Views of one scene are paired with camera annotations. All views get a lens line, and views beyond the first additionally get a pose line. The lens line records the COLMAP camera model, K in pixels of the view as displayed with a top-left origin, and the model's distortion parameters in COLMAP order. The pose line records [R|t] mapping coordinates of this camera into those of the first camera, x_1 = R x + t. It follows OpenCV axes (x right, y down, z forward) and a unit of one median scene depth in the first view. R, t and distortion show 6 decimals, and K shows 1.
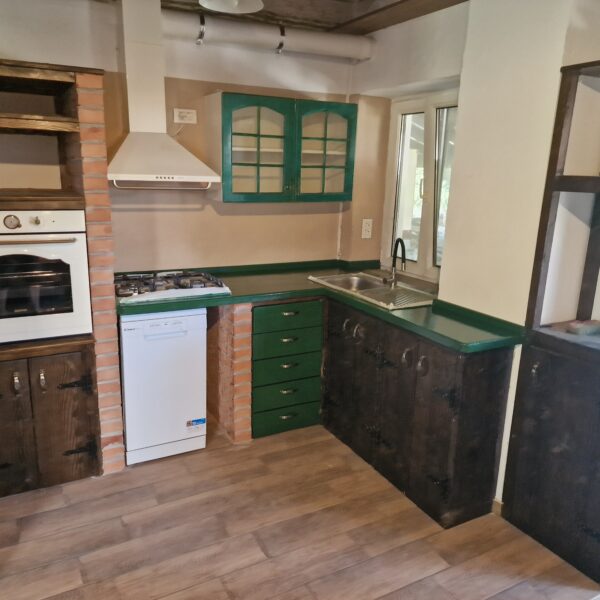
lens RADIAL K [[531.9, 0, 293.4], [0, 531.9, 300.9], [0, 0, 1]] dist [0.104982, -0.115928]
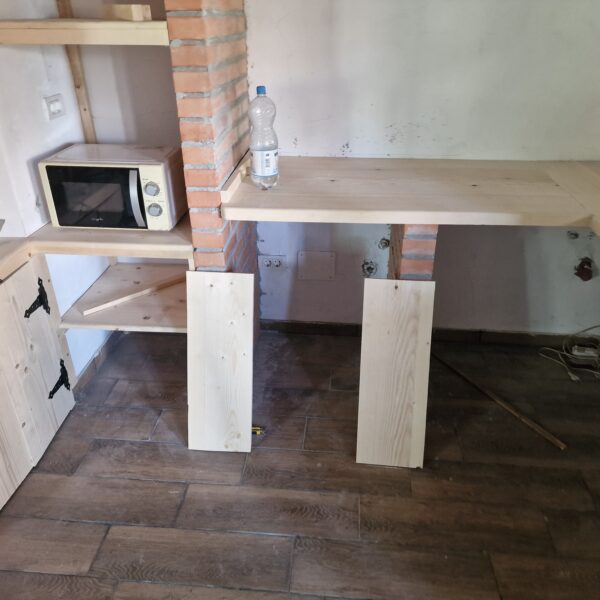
lens RADIAL K [[531.9, 0, 293.4], [0, 531.9, 300.9], [0, 0, 1]] dist [0.104982, -0.115928]
pose [[0.832700, 0.235038, -0.501367, 0.103525], [-0.105089, 0.956068, 0.273661, -0.059141], [0.543661, -0.175189, 0.820817, 0.410923]]
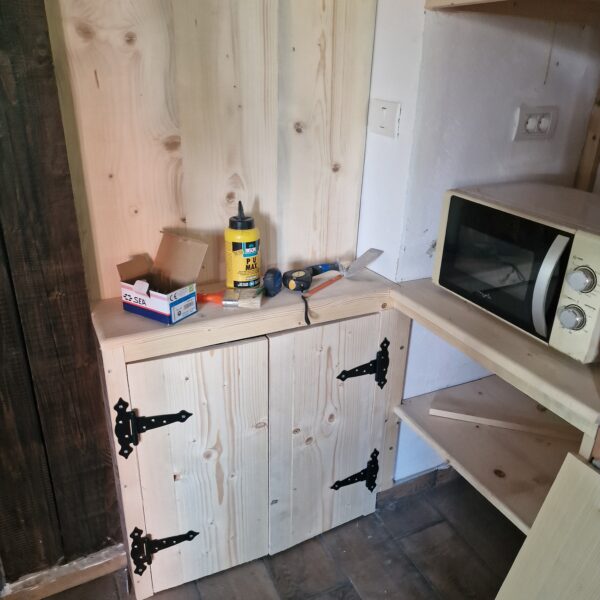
lens RADIAL K [[535.5, 0, 297.8], [0, 535.5, 296.9], [0, 0, 1]] dist [0.073881, -0.068287]
pose [[-0.041515, 0.375953, -0.925708, -0.064046], [-0.268074, 0.888344, 0.372801, -0.060288], [0.962504, 0.263635, 0.063904, 0.670713]]
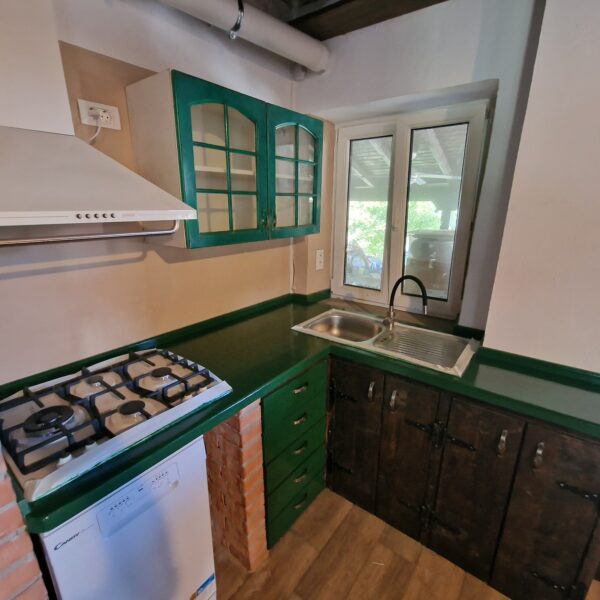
lens RADIAL K [[327.8, 0, 298.3], [0, 327.8, 304.2], [0, 0, 1]] dist [-0.003192, -0.000095]
pose [[0.911642, -0.138993, 0.386768, -0.178130], [0.116468, 0.989869, 0.081205, -0.137380], [-0.394137, -0.028984, 0.918595, 0.587192]]
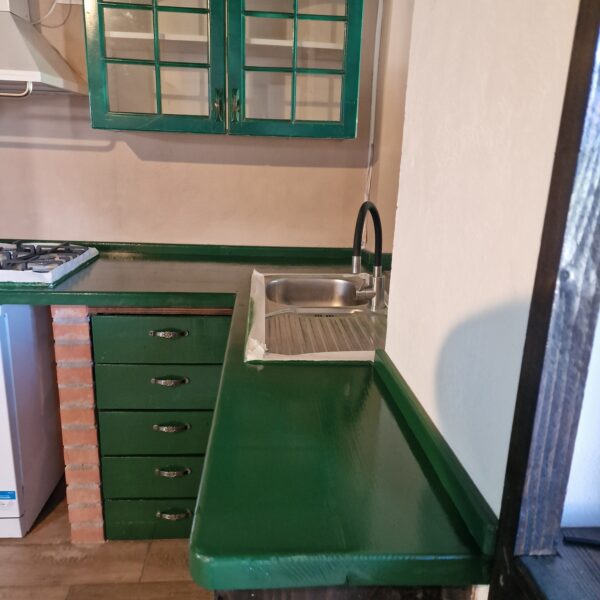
lens RADIAL K [[535.5, 0, 297.8], [0, 535.5, 296.9], [0, 0, 1]] dist [0.073881, -0.068287]
pose [[0.914925, 0.109822, -0.388397, 0.329794], [-0.108617, 0.993766, 0.025130, -0.042667], [0.388735, 0.019194, 0.921150, 0.562024]]
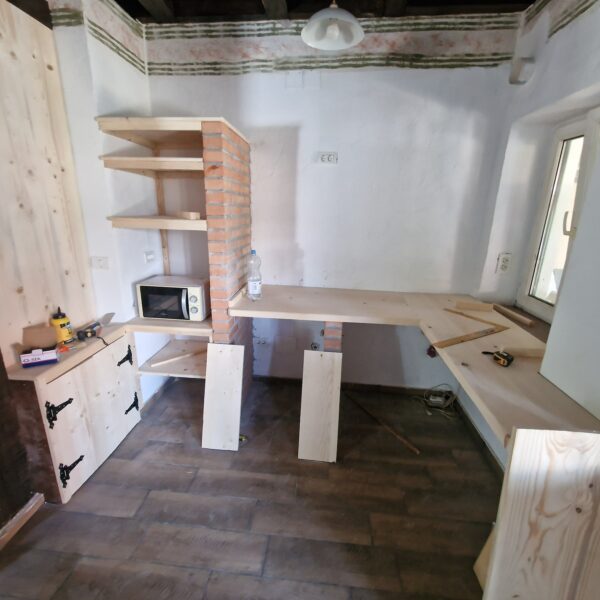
lens RADIAL K [[327.8, 0, 298.3], [0, 327.8, 304.2], [0, 0, 1]] dist [-0.003192, -0.000095]
pose [[0.832544, 0.155593, -0.531660, 0.197630], [-0.139530, 0.987701, 0.070561, -0.066789], [0.536099, 0.015437, 0.844014, 0.372956]]
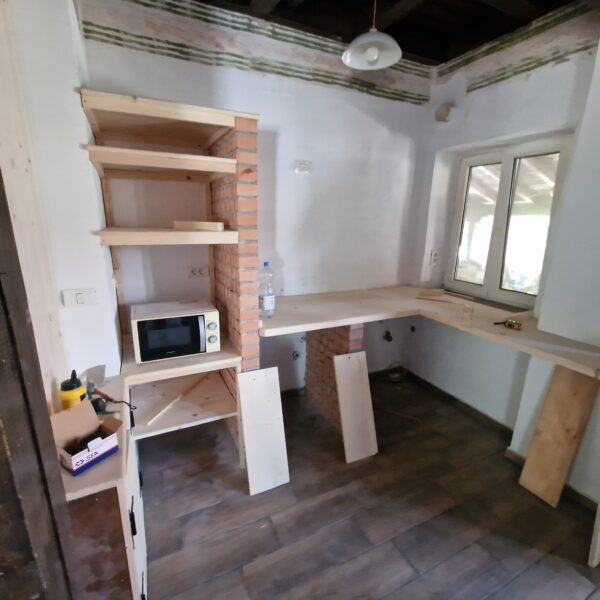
lens RADIAL K [[327.8, 0, 298.3], [0, 327.8, 304.2], [0, 0, 1]] dist [-0.003192, -0.000095]
pose [[0.999205, 0.006373, -0.039357, -0.188350], [-0.005776, 0.999867, 0.015243, -0.045574], [0.039449, -0.015003, 0.999109, 0.268588]]
